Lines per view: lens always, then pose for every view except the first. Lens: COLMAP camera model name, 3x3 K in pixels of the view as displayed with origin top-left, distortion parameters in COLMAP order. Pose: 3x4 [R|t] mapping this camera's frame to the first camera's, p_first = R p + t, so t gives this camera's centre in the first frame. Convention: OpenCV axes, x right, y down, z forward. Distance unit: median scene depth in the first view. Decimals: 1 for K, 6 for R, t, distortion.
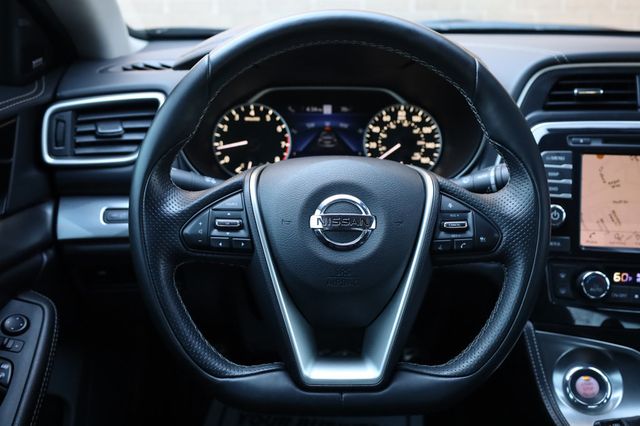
lens RADIAL K [[626.0, 0, 320.0], [0, 626.0, 213.0], [0, 0, 1]] dist [-0.002986, 0.002346]
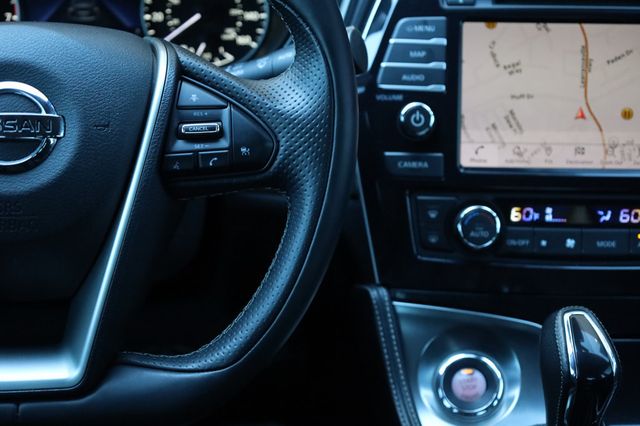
lens RADIAL K [[986.1, 0, 320.0], [0, 986.1, 213.0], [0, 0, 1]] dist [-0.012376, 0.040900]
pose [[0.996505, -0.027881, 0.078741, 0.192523], [0.023049, 0.997833, 0.061625, 0.033818], [-0.080289, -0.059595, 0.994989, 0.012027]]
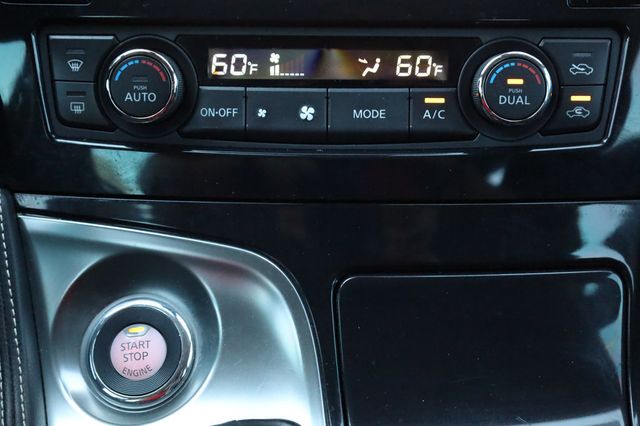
lens RADIAL K [[1015.0, 0, 320.0], [0, 1015.0, 213.0], [0, 0, 1]] dist [-0.027657, -0.005863]
pose [[0.996921, -0.042496, 0.065902, 0.484166], [0.031230, 0.986060, 0.163432, 0.091251], [-0.071928, -0.160871, 0.984351, 0.374311]]
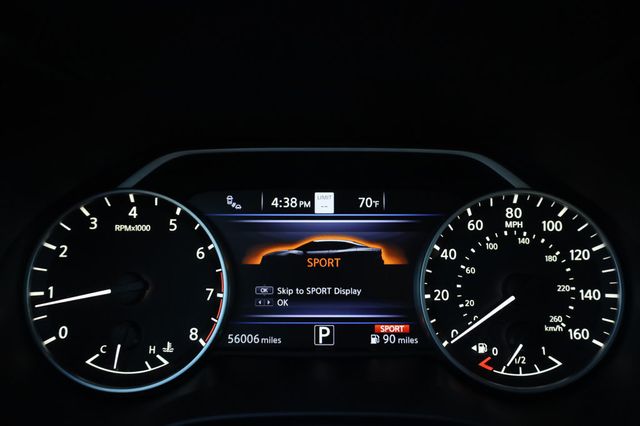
lens RADIAL K [[626.0, 0, 320.0], [0, 626.0, 213.0], [0, 0, 1]] dist [-0.002986, 0.002346]
pose [[0.999765, -0.001716, -0.021598, 0.021202], [-0.000255, 0.995859, -0.090908, -0.146903], [0.021664, 0.090892, 0.995625, 0.724127]]
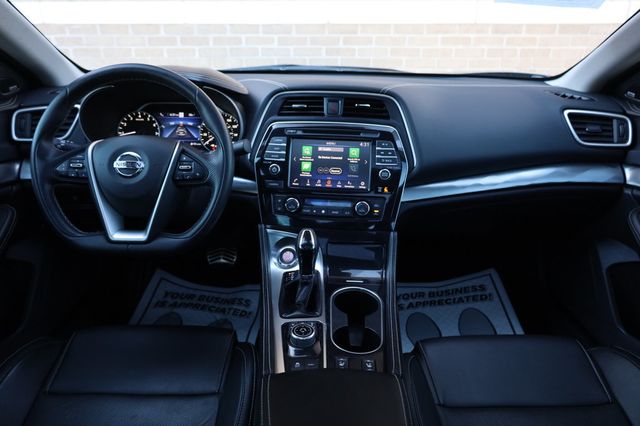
lens RADIAL K [[441.6, 0, 320.0], [0, 441.6, 213.0], [0, 0, 1]] dist [-0.006422, -0.001831]
pose [[0.999934, 0.011357, -0.001826, 0.511240], [-0.011277, 0.999186, 0.038727, 0.082536], [0.002264, -0.038704, 0.999248, -0.372909]]
